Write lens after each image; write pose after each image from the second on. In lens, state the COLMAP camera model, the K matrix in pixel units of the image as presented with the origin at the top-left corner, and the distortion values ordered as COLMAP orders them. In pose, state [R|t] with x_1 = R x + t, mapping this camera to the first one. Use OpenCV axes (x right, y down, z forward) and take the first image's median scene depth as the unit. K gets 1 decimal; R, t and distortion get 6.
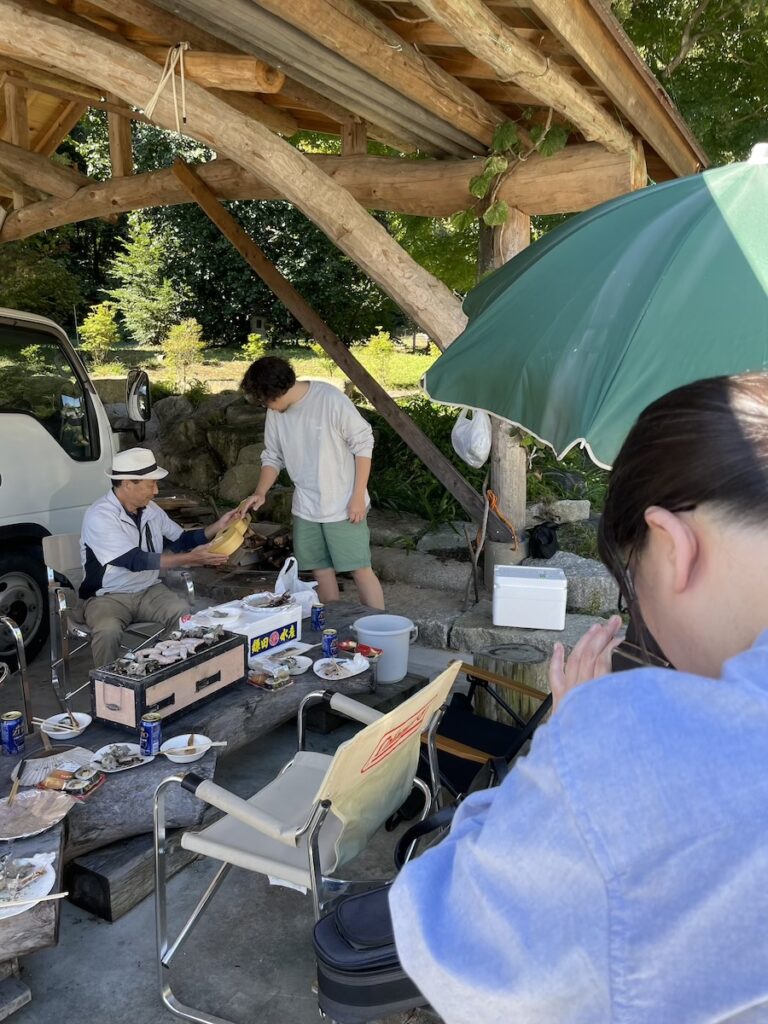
lens RADIAL K [[778.1, 0, 388.9], [0, 778.1, 510.6], [0, 0, 1]] dist [0.002165, -0.008118]
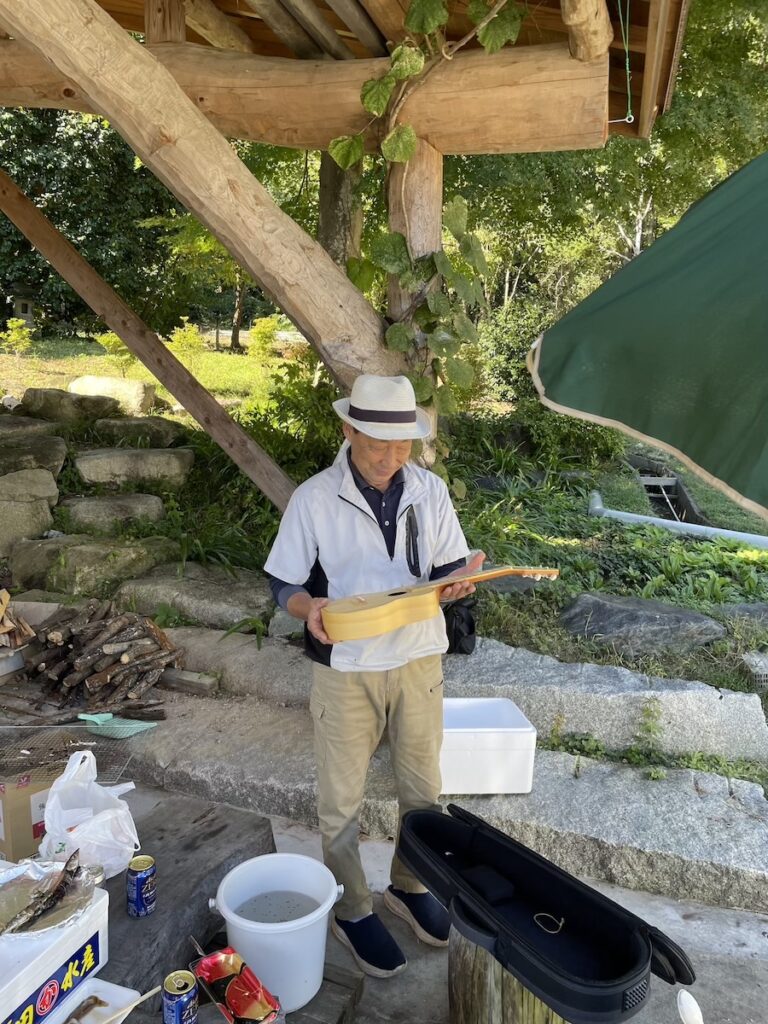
lens RADIAL K [[772.5, 0, 381.4], [0, 772.5, 515.5], [0, 0, 1]] dist [0.034948, -0.050029]
pose [[0.967548, -0.020836, 0.251825, -0.048019], [0.018931, 0.999771, 0.009985, -0.075220], [-0.251976, -0.004894, 0.967721, 0.368329]]
